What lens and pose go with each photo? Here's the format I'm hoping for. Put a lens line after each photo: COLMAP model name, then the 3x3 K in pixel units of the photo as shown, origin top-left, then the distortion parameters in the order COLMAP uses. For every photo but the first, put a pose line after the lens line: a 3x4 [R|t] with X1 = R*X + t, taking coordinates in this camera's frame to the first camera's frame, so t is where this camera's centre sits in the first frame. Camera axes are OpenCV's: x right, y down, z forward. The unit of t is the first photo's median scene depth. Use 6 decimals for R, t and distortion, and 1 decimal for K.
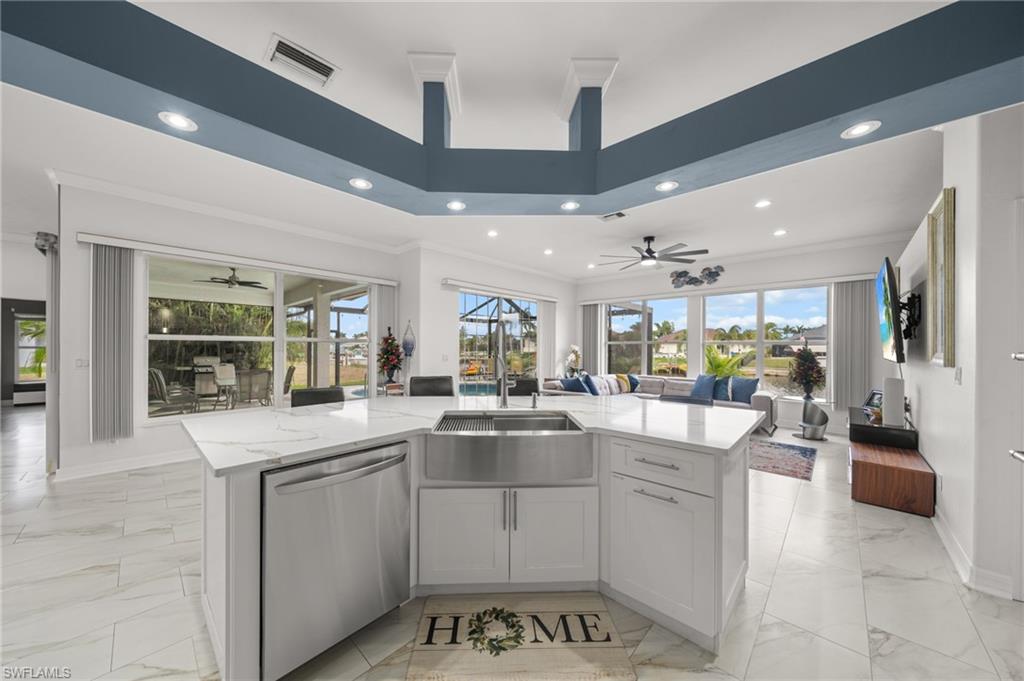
lens RADIAL K [[351.7, 0, 501.4], [0, 351.7, 349.5], [0, 0, 1]] dist [-0.006530, -0.000032]
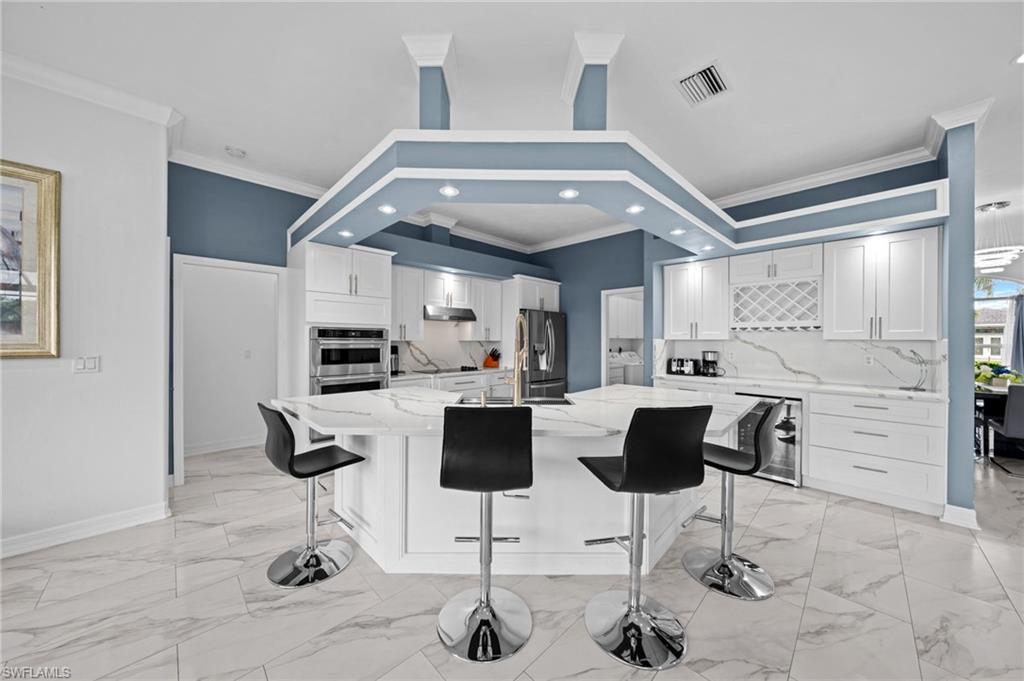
lens RADIAL K [[348.3, 0, 504.2], [0, 348.3, 340.6], [0, 0, 1]] dist [-0.002208, -0.000067]
pose [[-0.999324, -0.007107, 0.036064, 0.002913], [-0.006855, 0.999951, 0.007108, -0.005765], [-0.036113, 0.006856, -0.999324, 0.820257]]
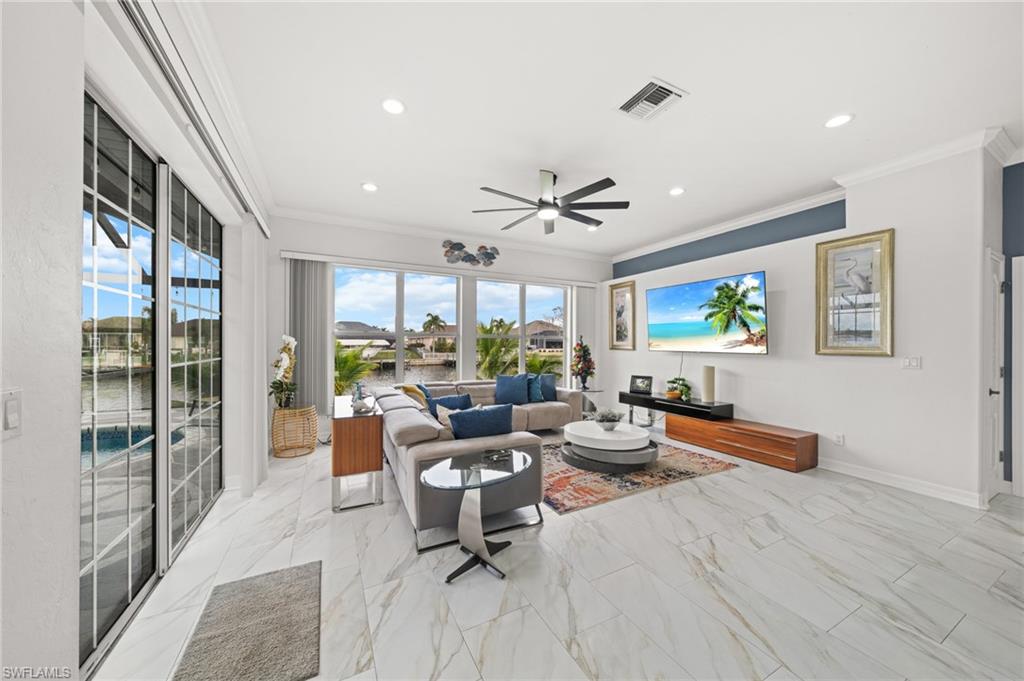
lens RADIAL K [[353.5, 0, 502.1], [0, 353.5, 345.6], [0, 0, 1]] dist [-0.002350, -0.000080]
pose [[0.334468, -0.008580, 0.942368, -0.244307], [0.001384, 0.999962, 0.008613, -0.004039], [-0.942406, -0.001577, 0.334467, 0.856131]]
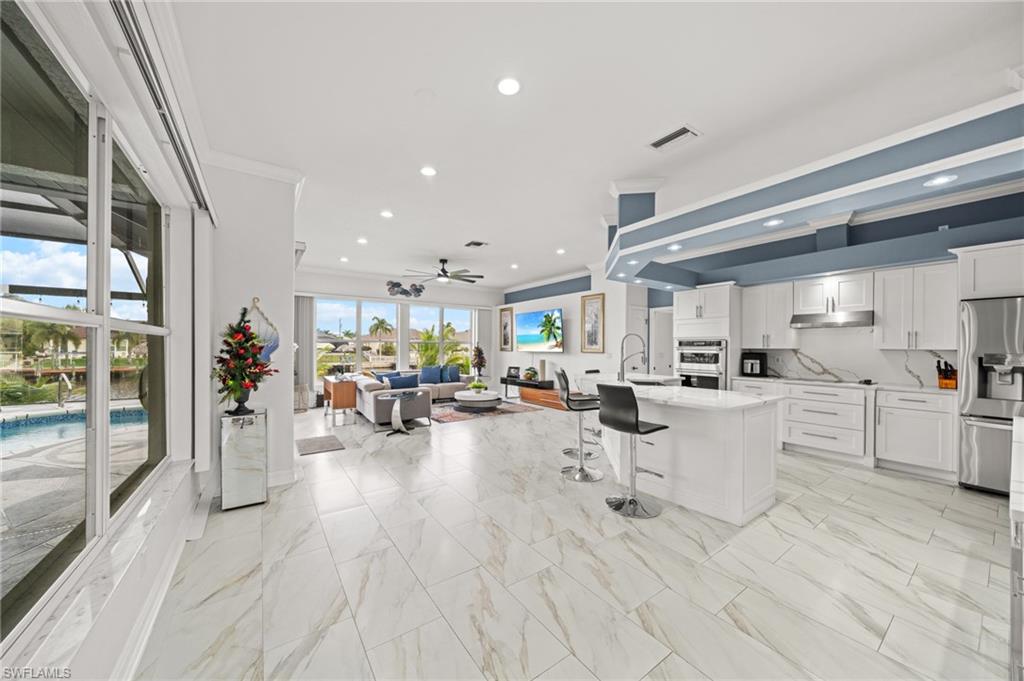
lens RADIAL K [[353.8, 0, 501.5], [0, 353.8, 348.7], [0, 0, 1]] dist [-0.002016, -0.000183]
pose [[0.201002, -0.008547, 0.979554, -0.798354], [0.000925, 0.999963, 0.008535, -0.006483], [-0.979590, -0.000810, 0.201002, 0.532413]]
